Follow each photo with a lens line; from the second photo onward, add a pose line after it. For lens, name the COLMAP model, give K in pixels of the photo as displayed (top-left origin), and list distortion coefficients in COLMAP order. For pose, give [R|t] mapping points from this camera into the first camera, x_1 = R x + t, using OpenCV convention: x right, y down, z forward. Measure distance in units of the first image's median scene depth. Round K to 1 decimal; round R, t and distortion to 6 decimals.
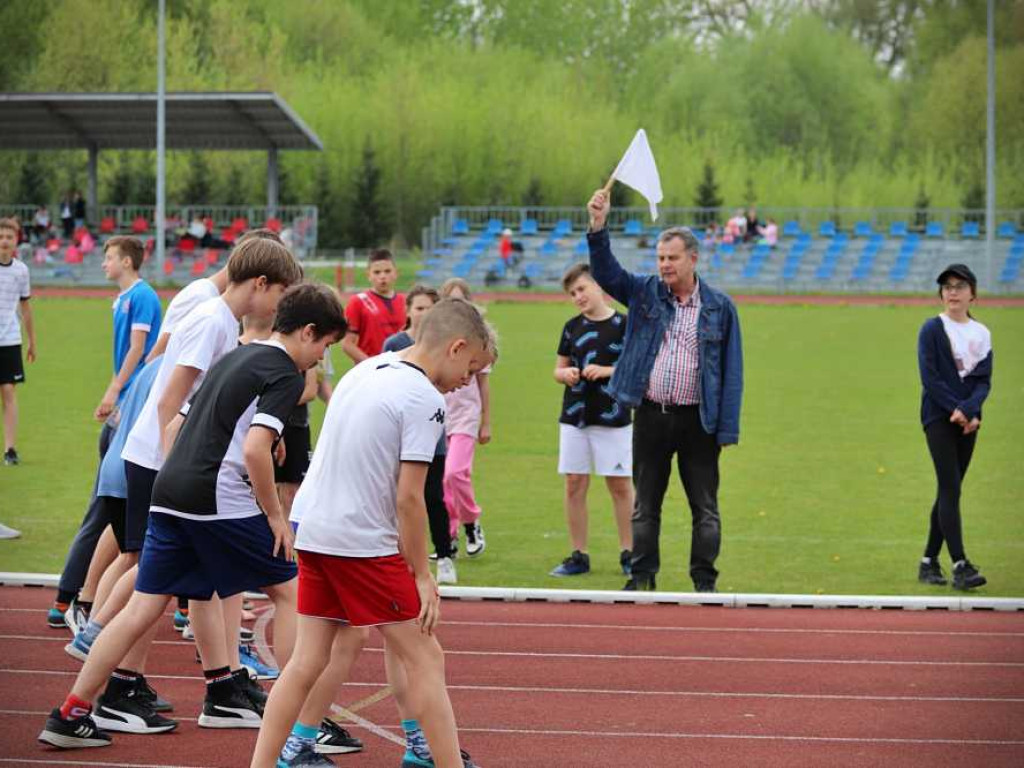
lens RADIAL K [[4617.1, 0, 512.0], [0, 4617.1, 384.0], [0, 0, 1]] dist [-0.066056, -3.596039]
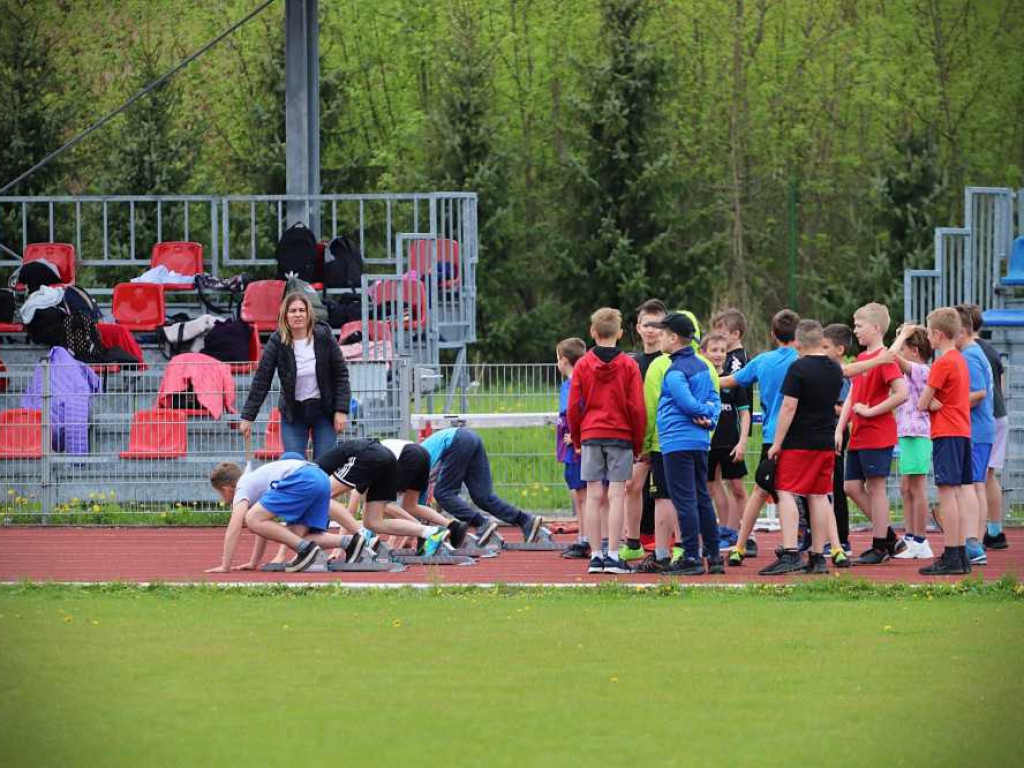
lens RADIAL K [[4617.1, 0, 512.0], [0, 4617.1, 384.0], [0, 0, 1]] dist [-0.066056, -3.596039]
pose [[0.999378, -0.017488, 0.030611, -0.047038], [0.017895, 0.999754, -0.013087, -0.023611], [-0.030374, 0.013626, 0.999446, 0.722078]]
